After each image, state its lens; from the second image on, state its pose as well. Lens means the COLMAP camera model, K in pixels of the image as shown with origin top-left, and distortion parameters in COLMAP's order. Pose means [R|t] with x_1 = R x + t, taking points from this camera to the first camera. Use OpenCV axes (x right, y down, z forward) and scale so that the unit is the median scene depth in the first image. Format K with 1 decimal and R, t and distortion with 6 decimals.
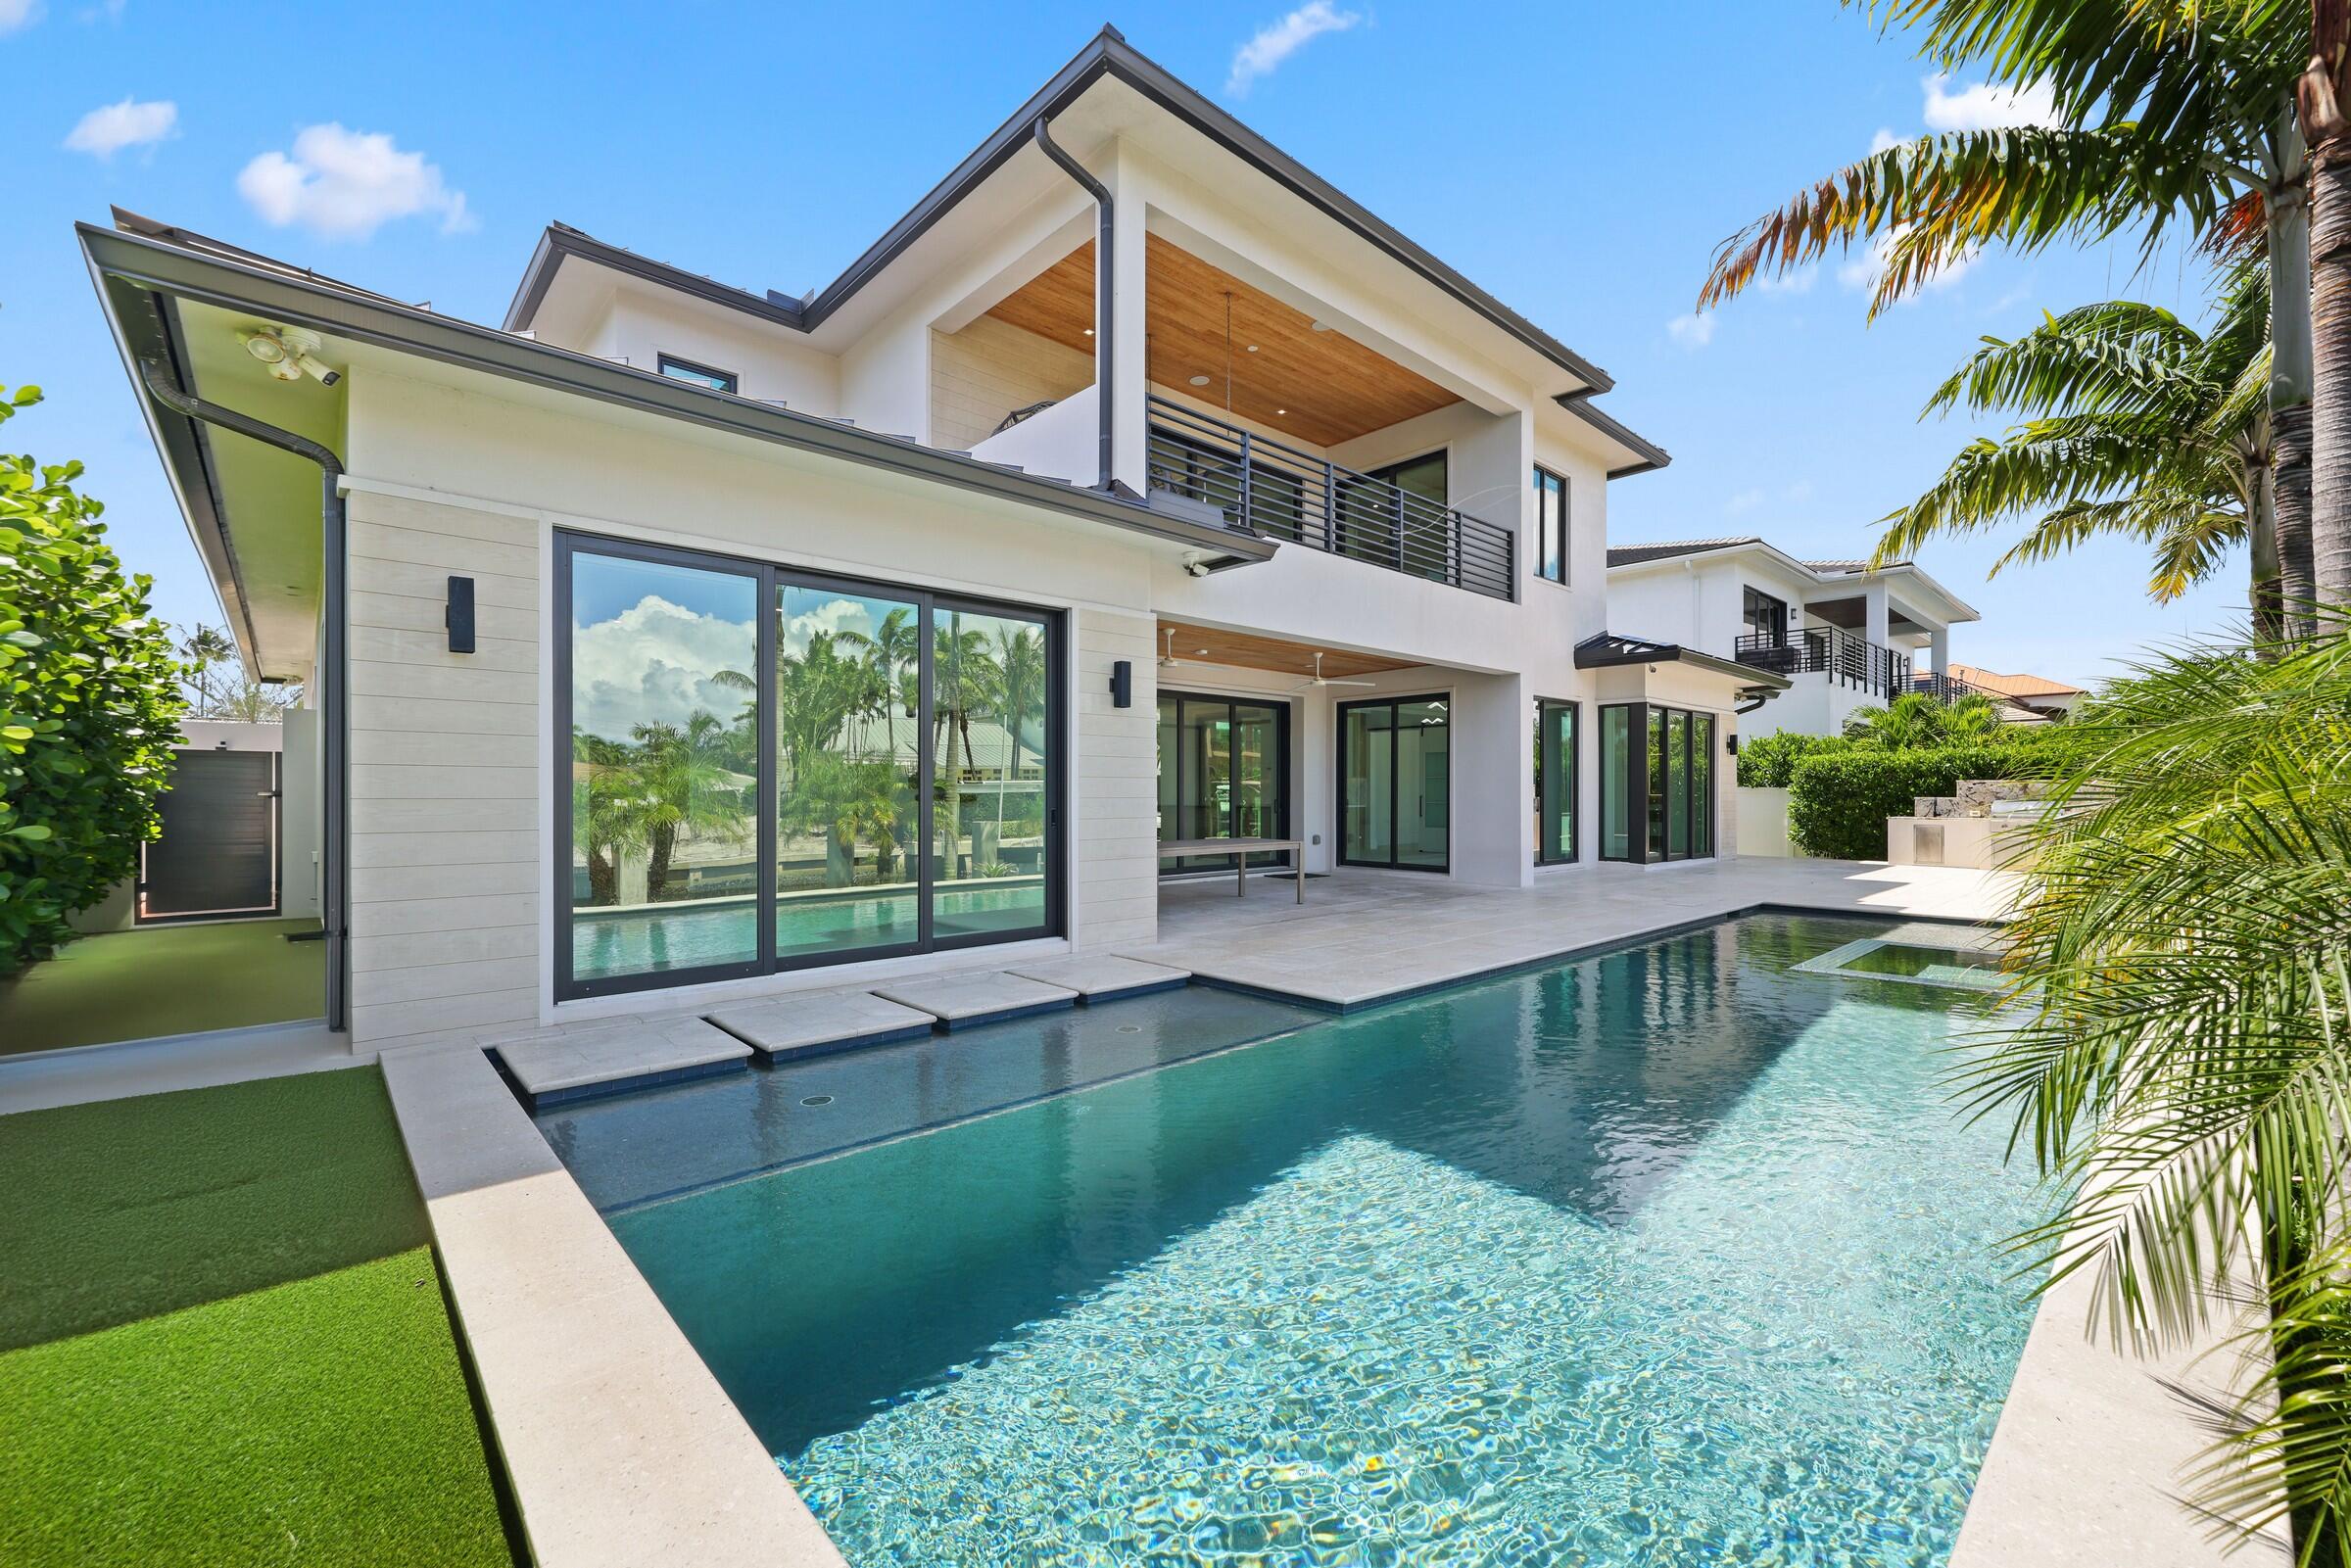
lens RADIAL K [[959.9, 0, 1178.9], [0, 959.9, 786.4], [0, 0, 1]] dist [0.013883, -0.000076]
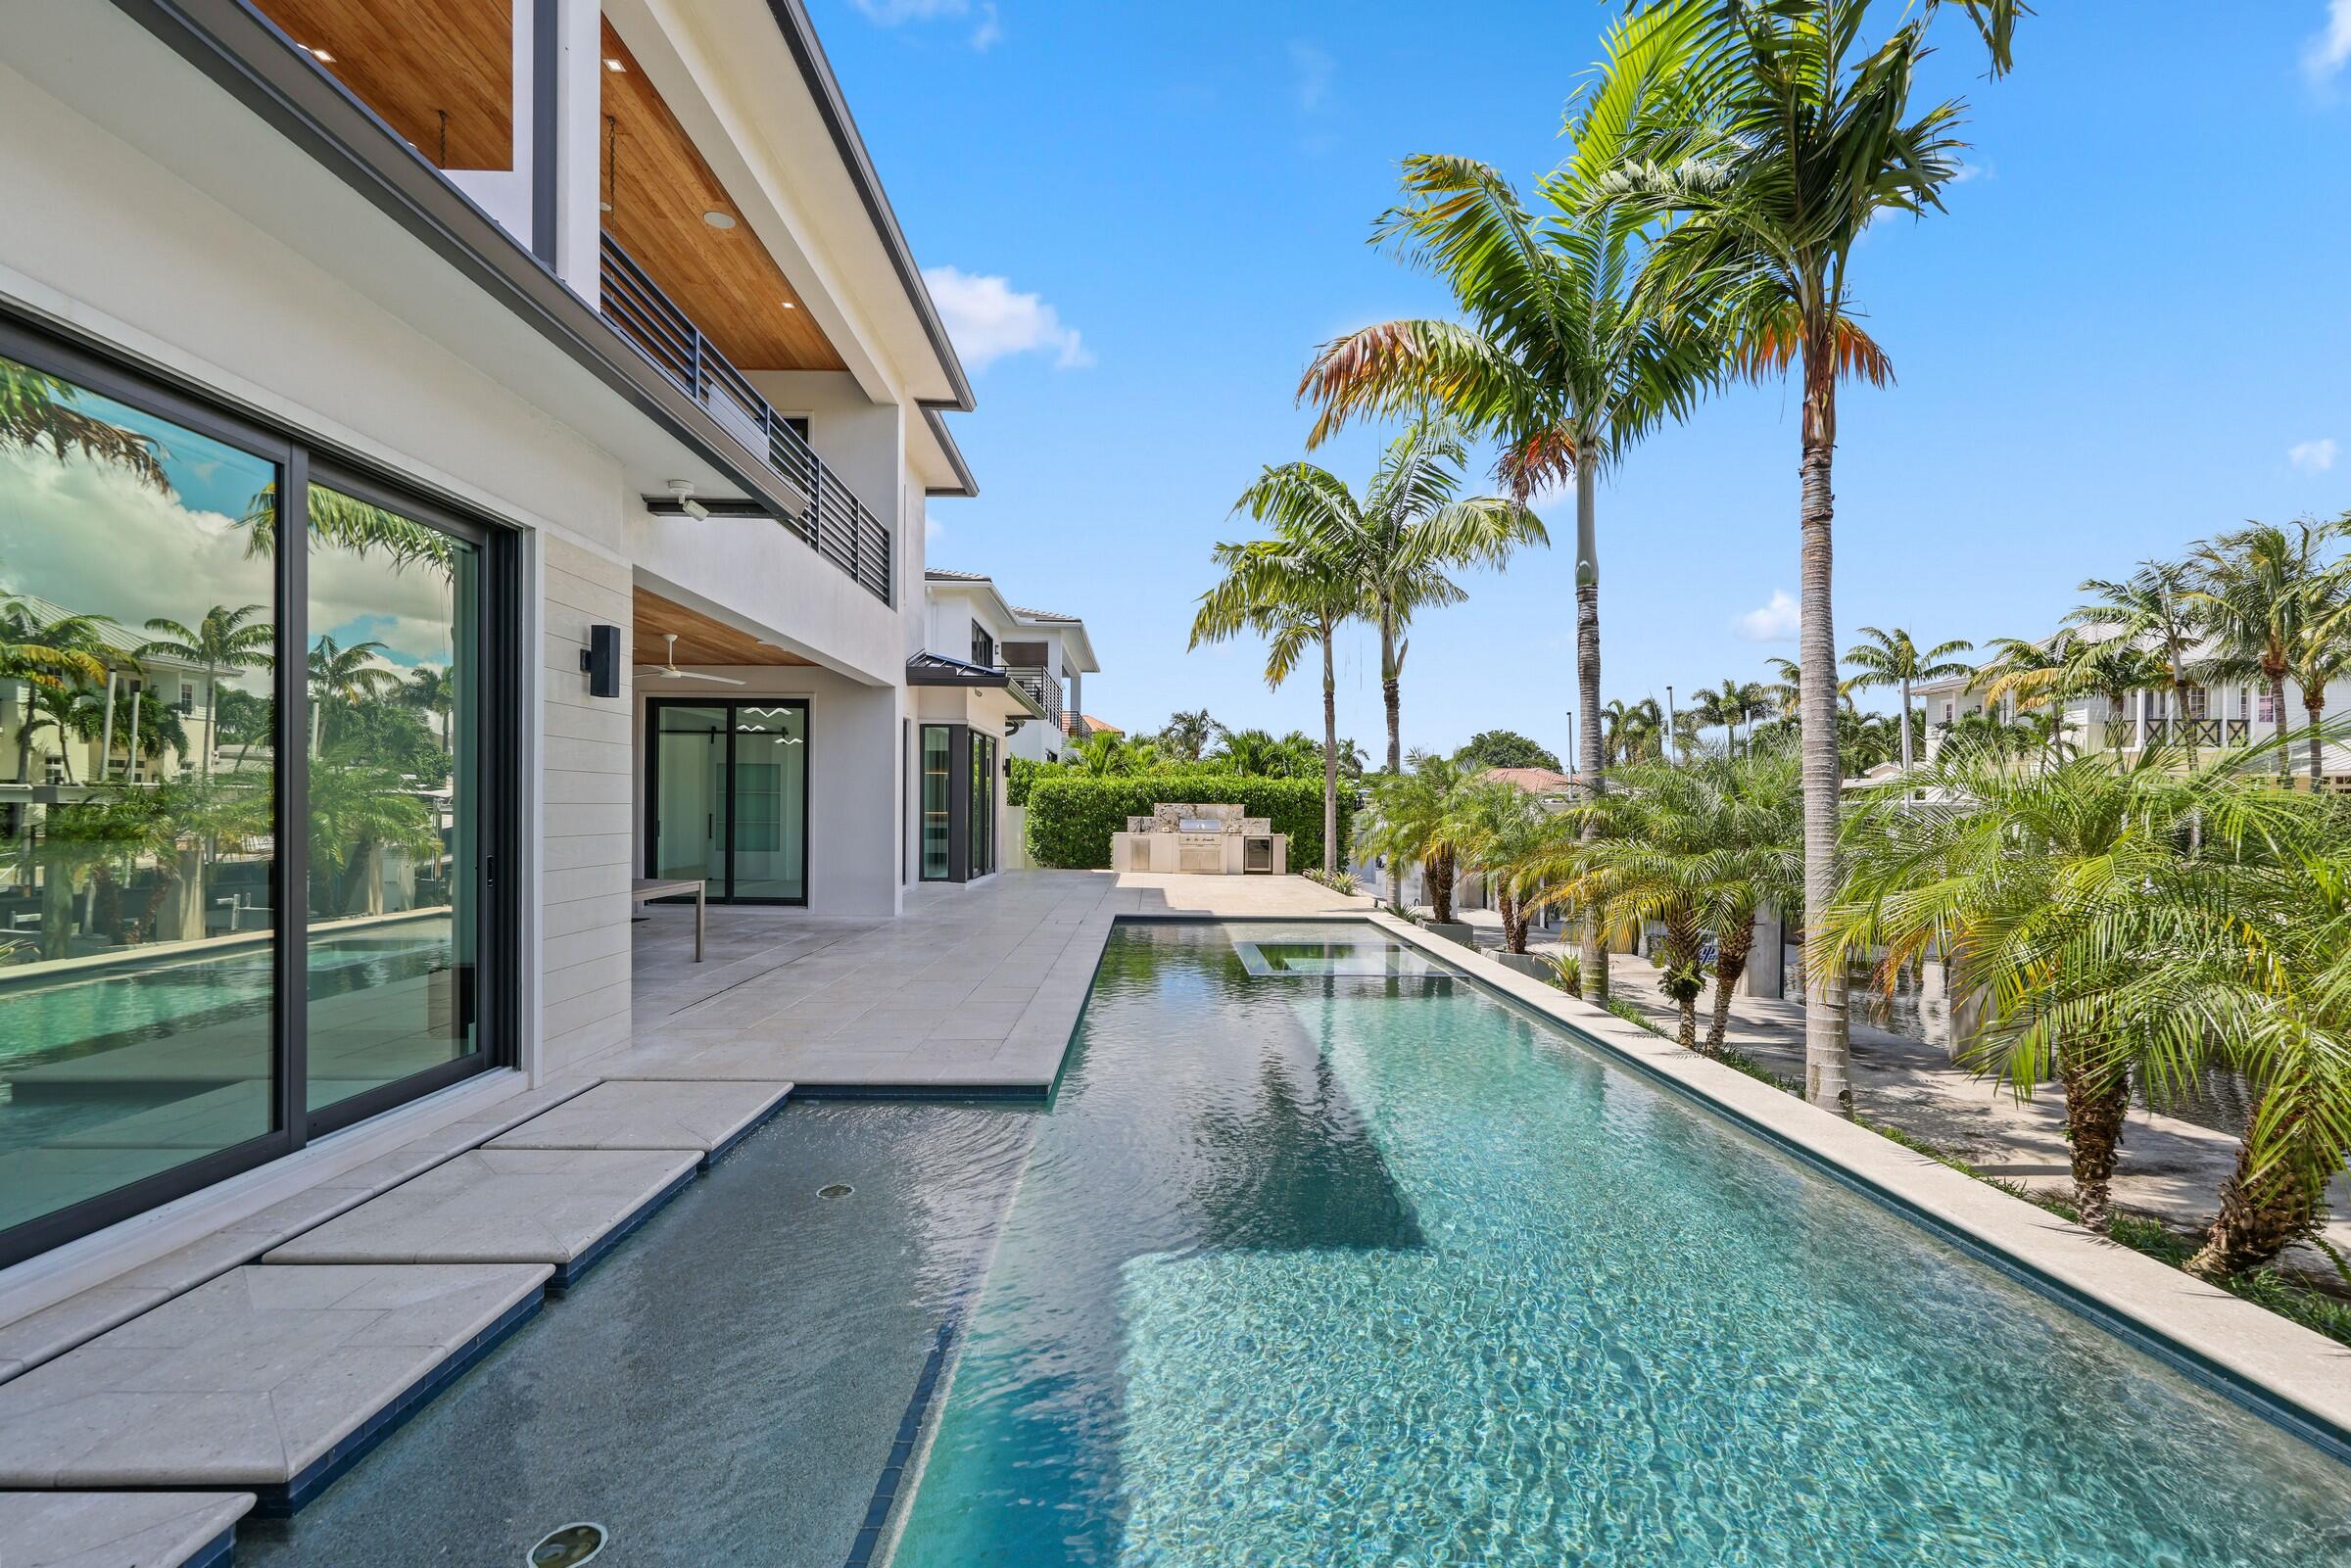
lens RADIAL K [[995.6, 0, 1171.7], [0, 995.6, 807.7], [0, 0, 1]] dist [0.003493, 0.000646]
pose [[0.662220, 0.006840, 0.749278, -0.152206], [-0.016379, 0.999852, 0.005349, -0.008052], [-0.749130, -0.015815, 0.662234, 0.130208]]
